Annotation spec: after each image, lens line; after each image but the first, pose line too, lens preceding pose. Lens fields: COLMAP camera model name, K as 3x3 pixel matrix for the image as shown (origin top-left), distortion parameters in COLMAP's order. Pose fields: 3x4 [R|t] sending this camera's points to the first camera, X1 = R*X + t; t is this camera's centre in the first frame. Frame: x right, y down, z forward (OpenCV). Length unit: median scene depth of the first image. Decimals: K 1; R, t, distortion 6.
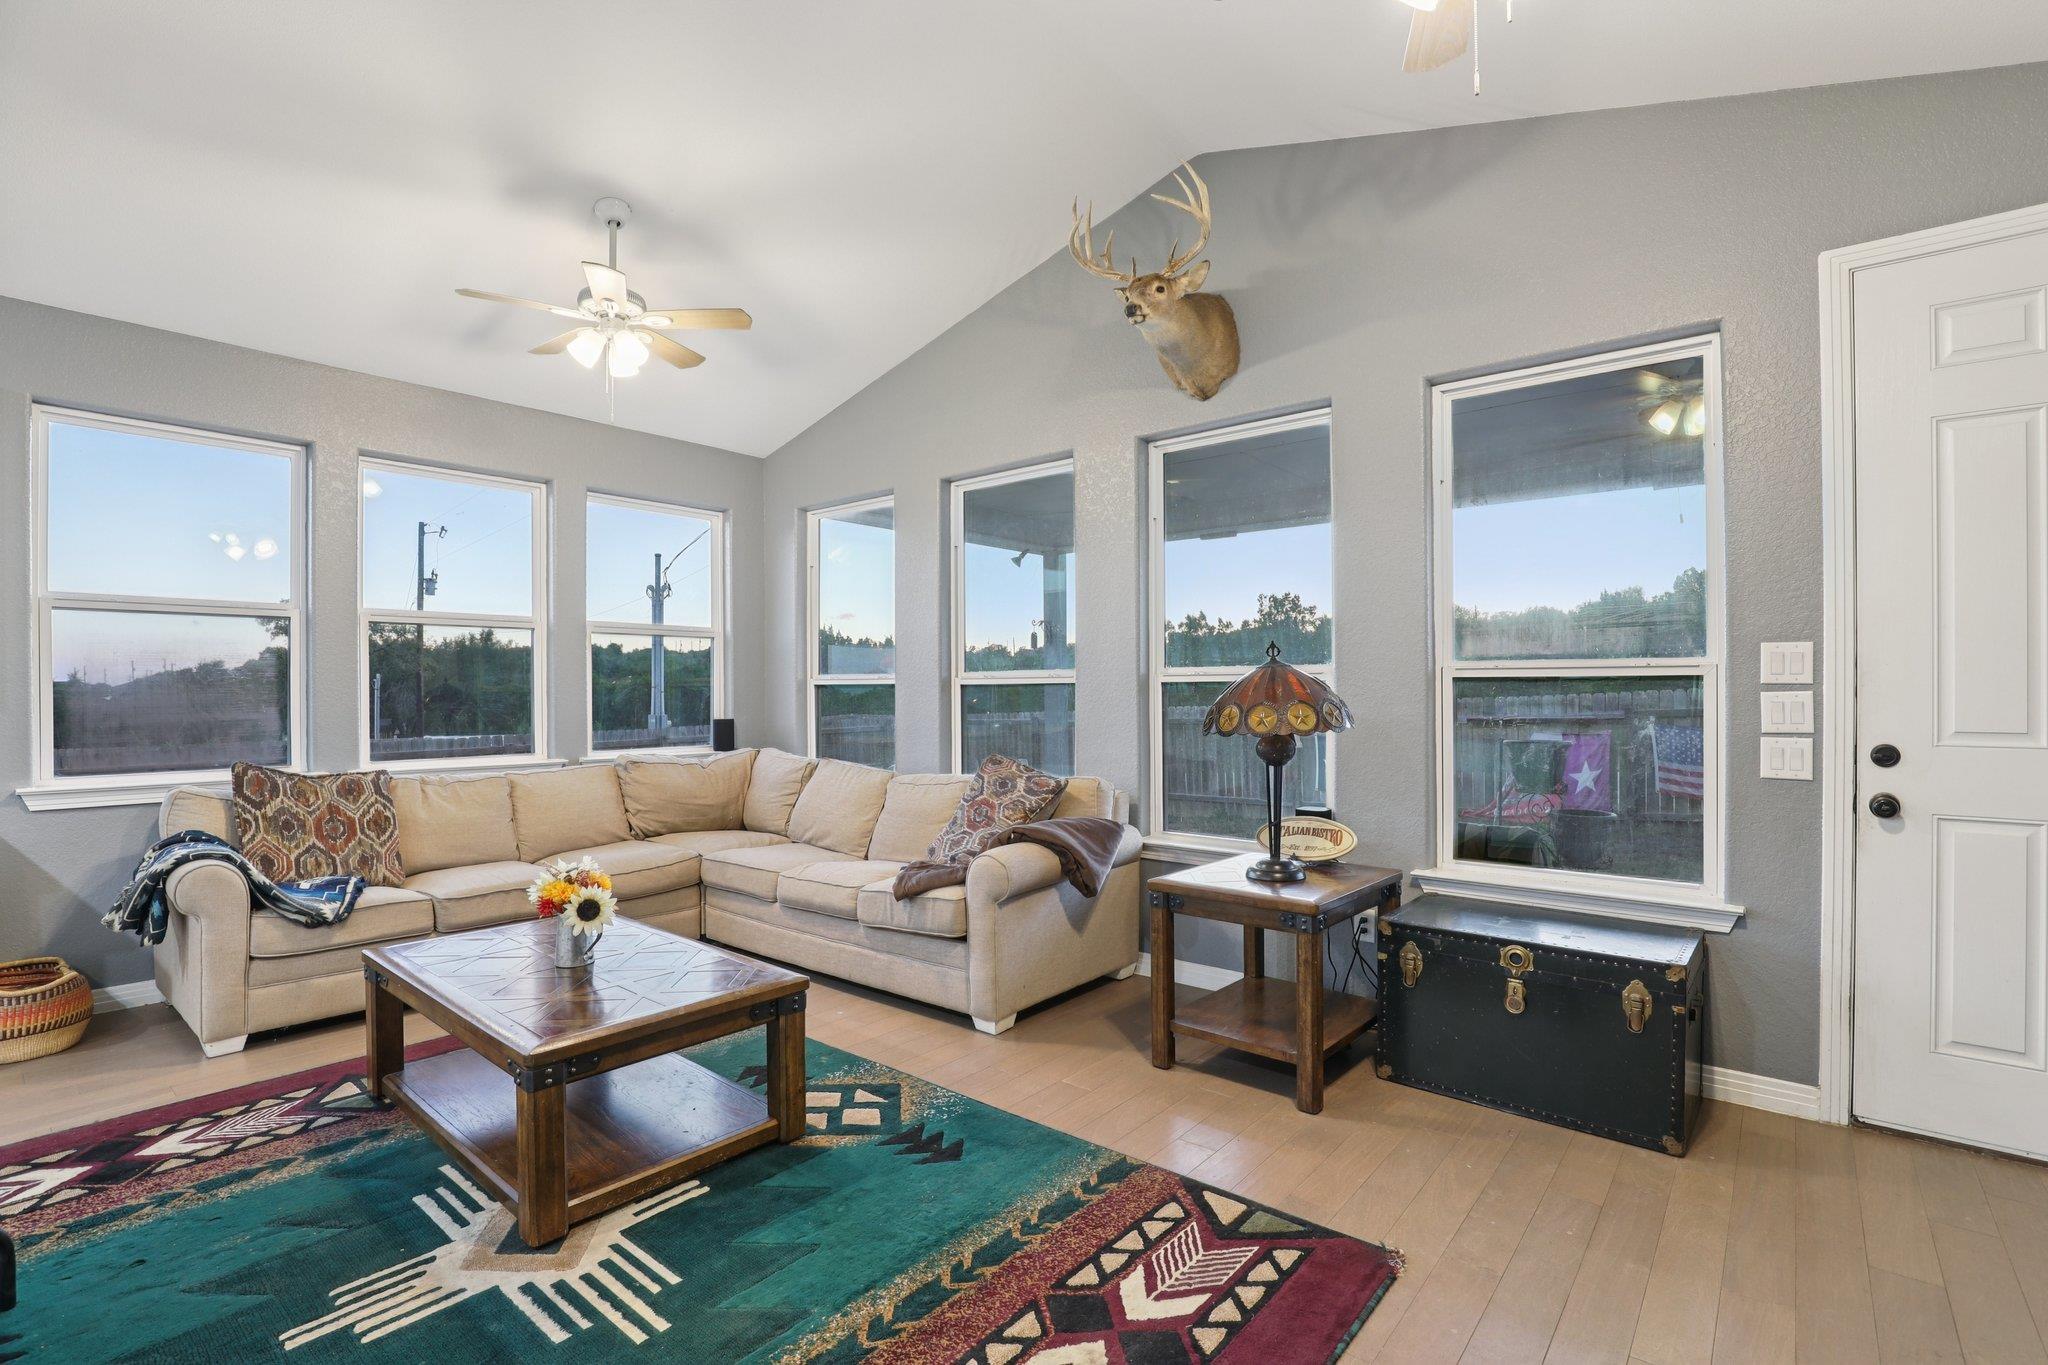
lens RADIAL K [[948.6, 0, 1039.9], [0, 948.6, 688.4], [0, 0, 1]] dist [-0.033371, 0.007920]
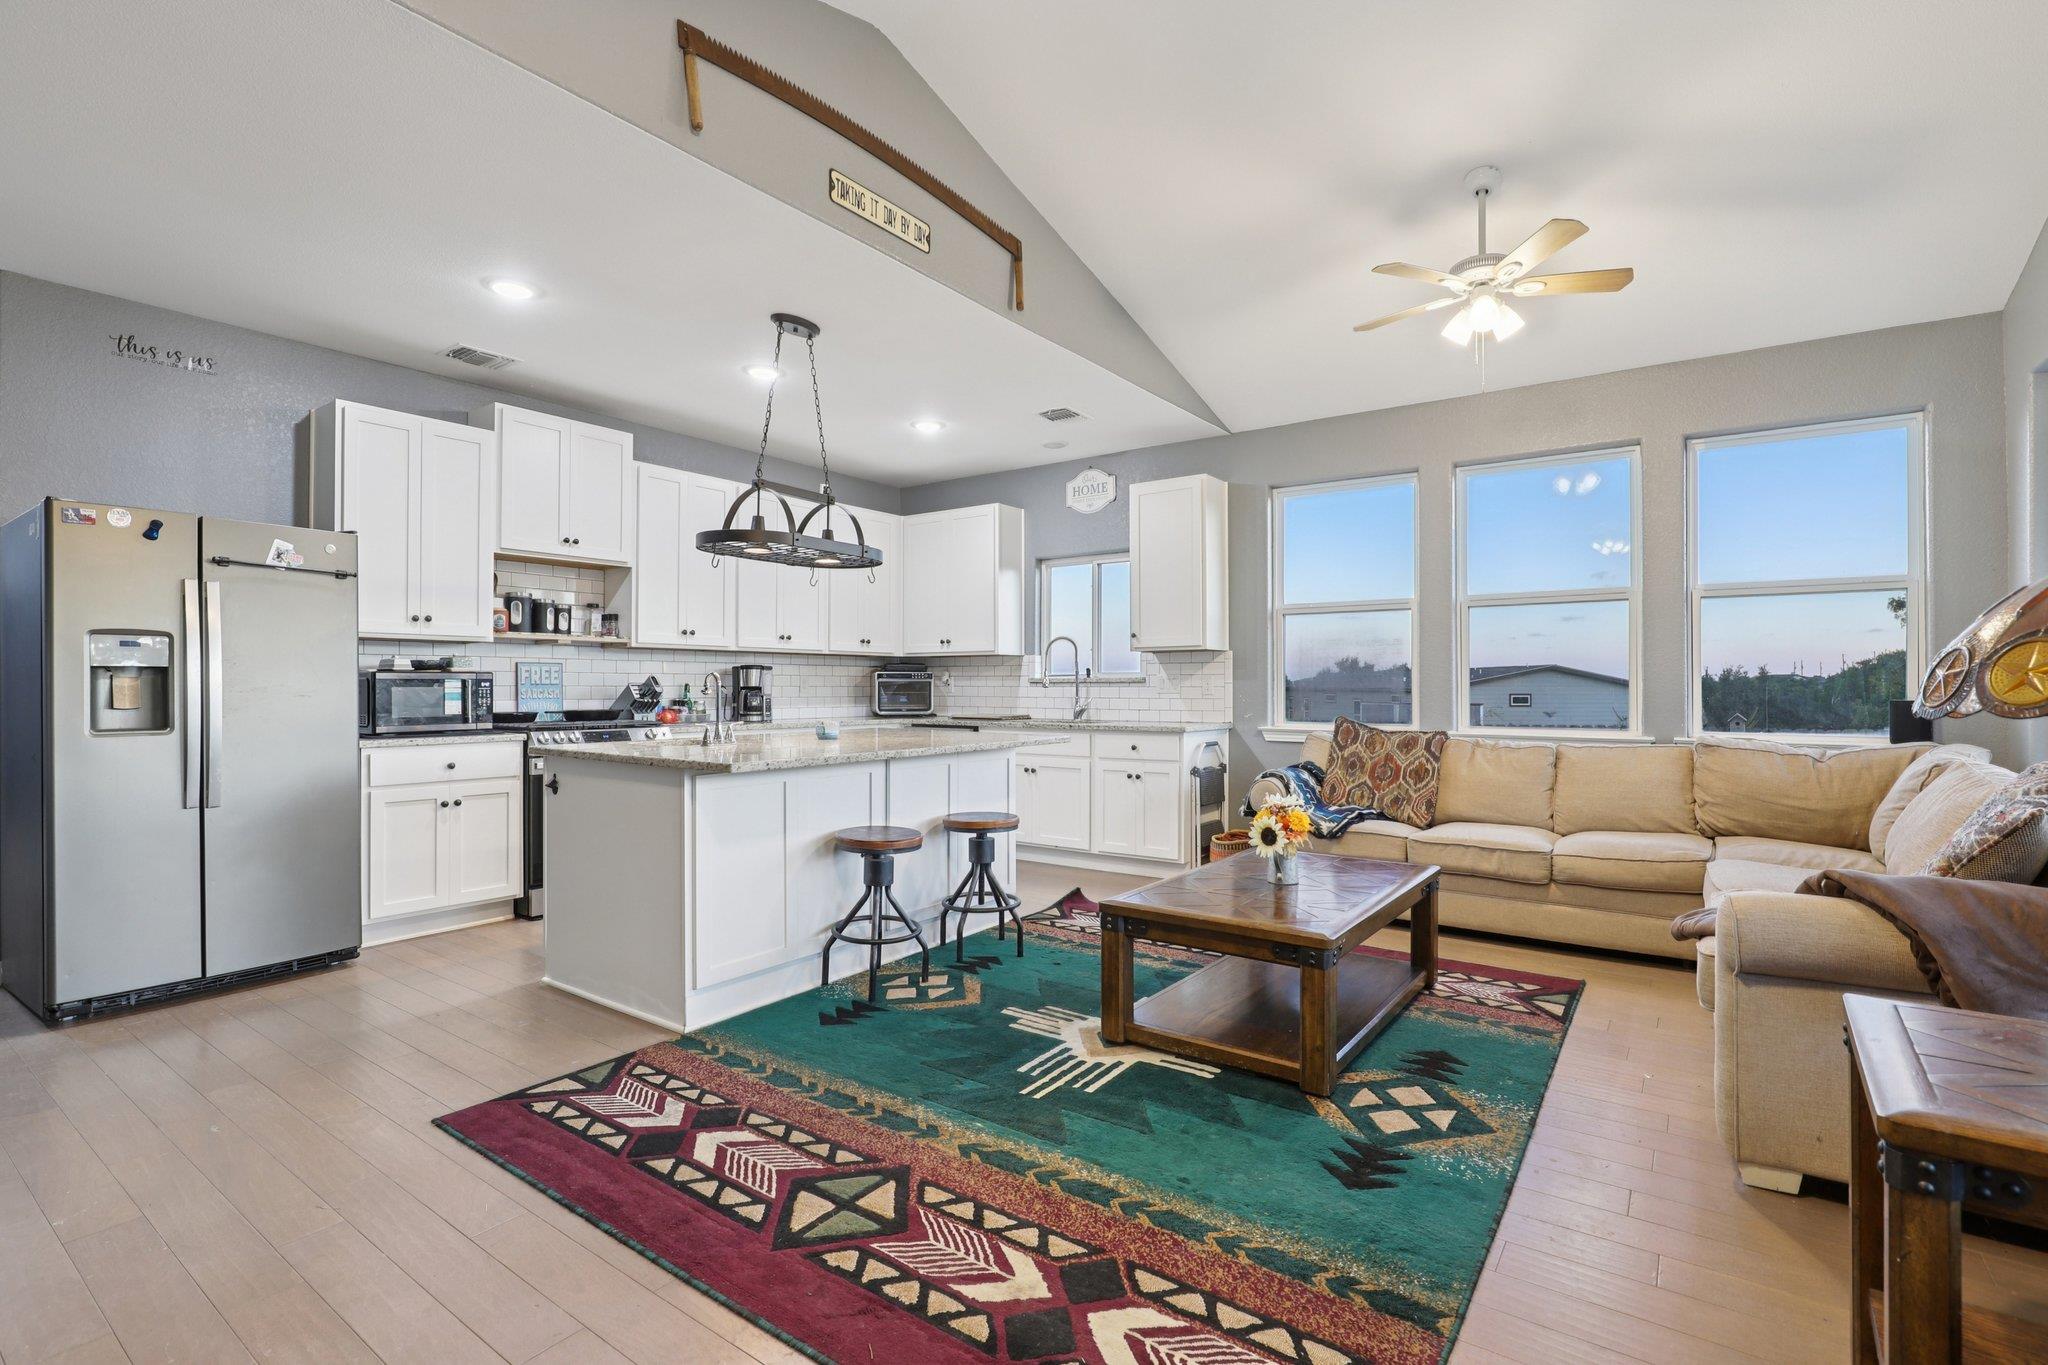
lens RADIAL K [[939.7, 0, 1028.1], [0, 939.7, 684.6], [0, 0, 1]] dist [-0.020953, 0.005619]
pose [[0.065079, 0.002912, -0.997876, 0.506416], [0.002076, 0.999993, 0.003053, 0.026061], [0.997878, -0.002271, 0.065072, 0.445439]]
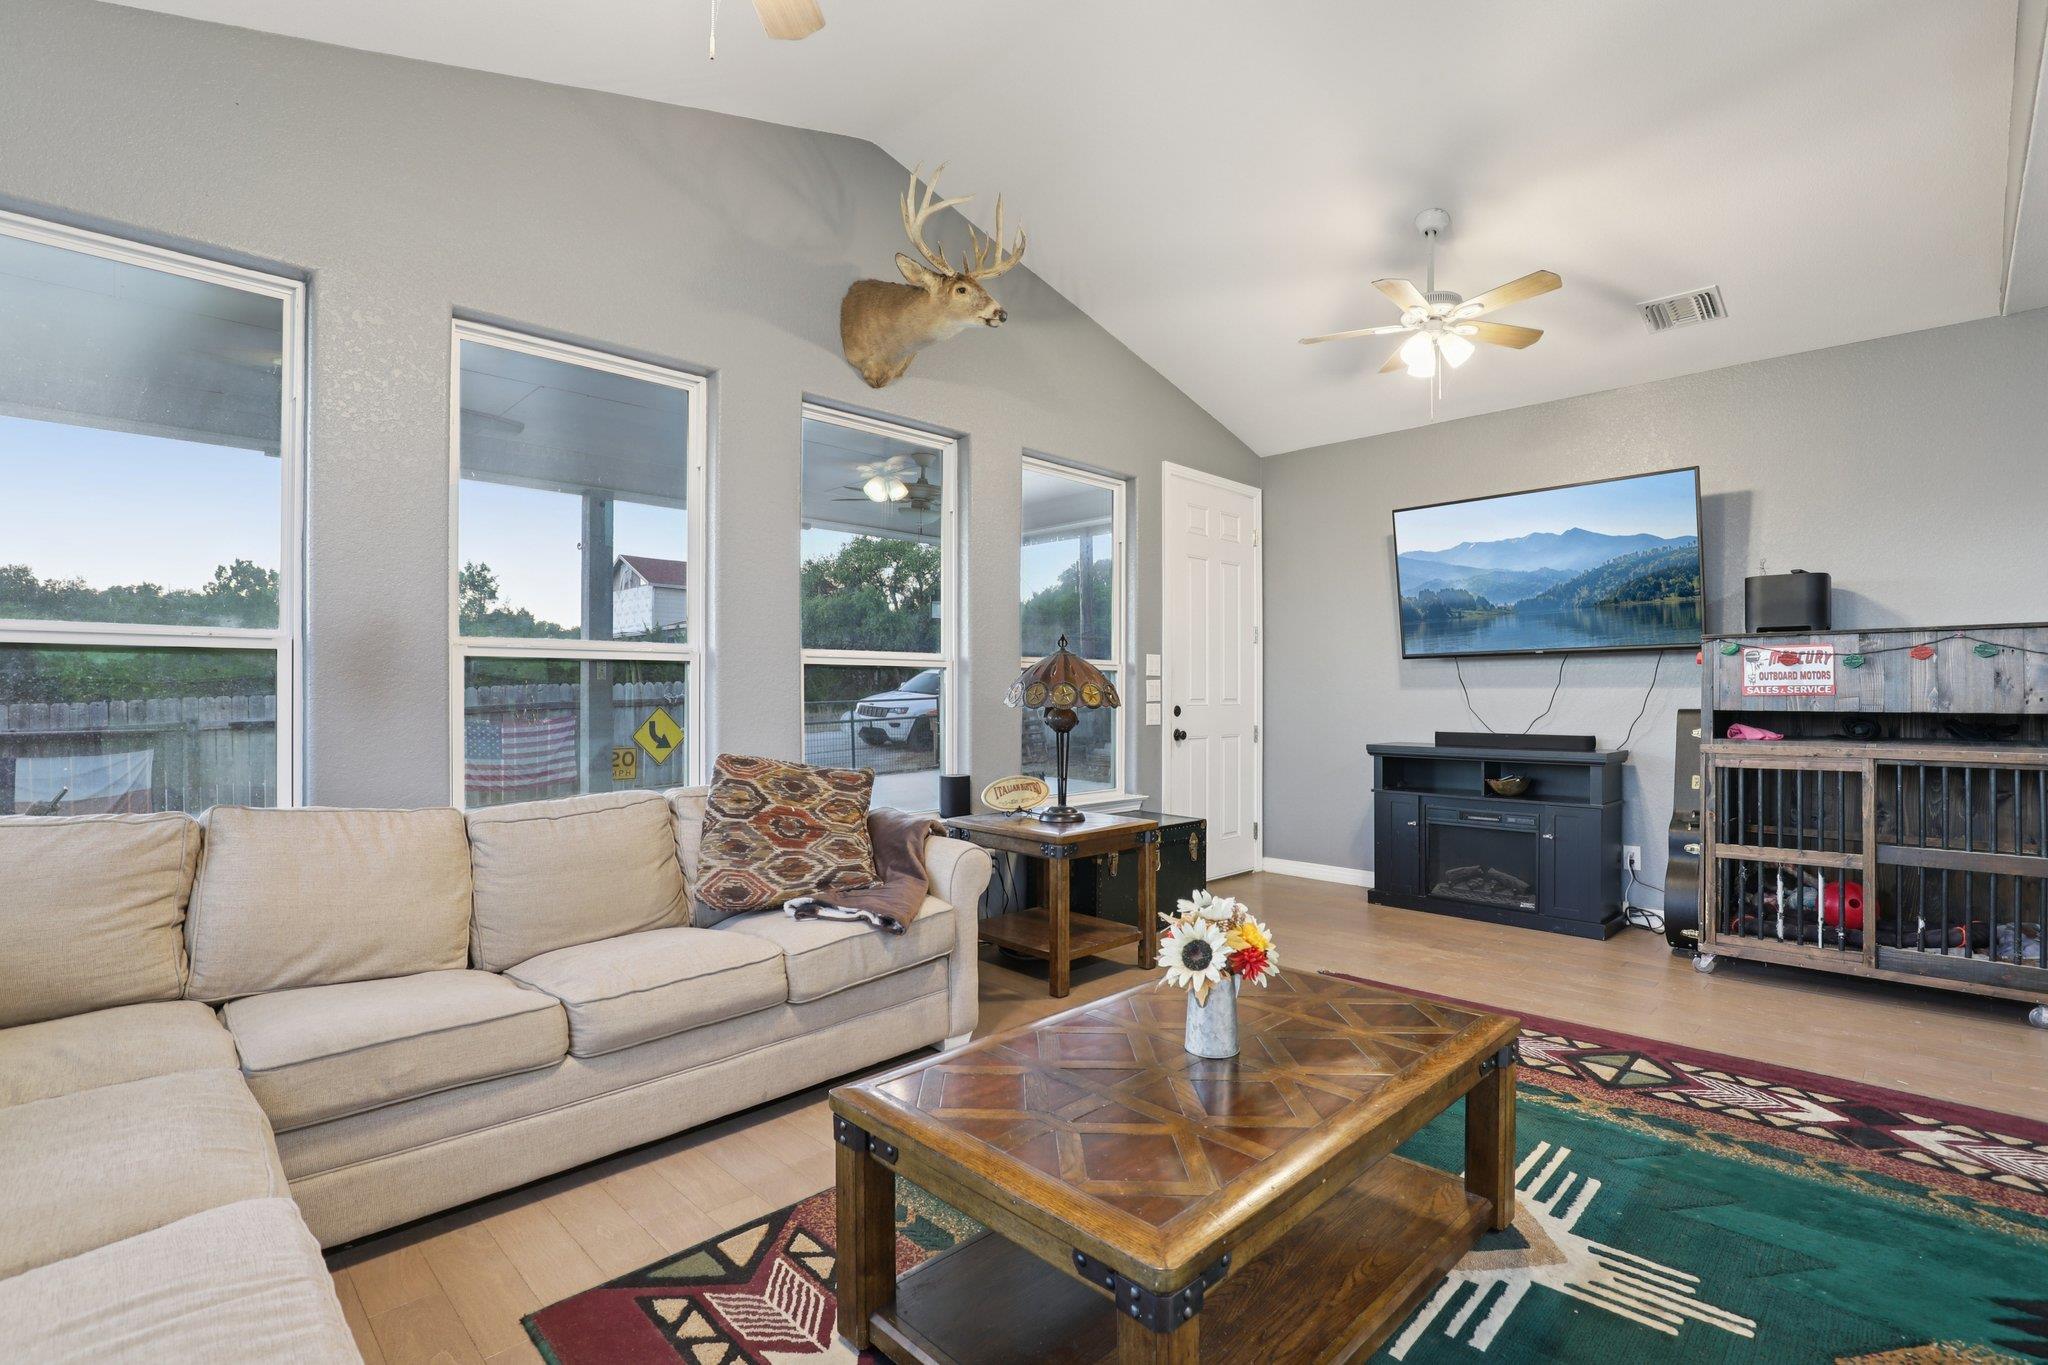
lens RADIAL K [[948.6, 0, 1039.9], [0, 948.6, 688.4], [0, 0, 1]] dist [-0.033371, 0.007920]
pose [[0.080371, 0.009065, 0.996724, -0.883609], [-0.003044, 0.999956, -0.008849, 0.029078], [-0.996760, -0.002323, 0.080395, 0.798472]]
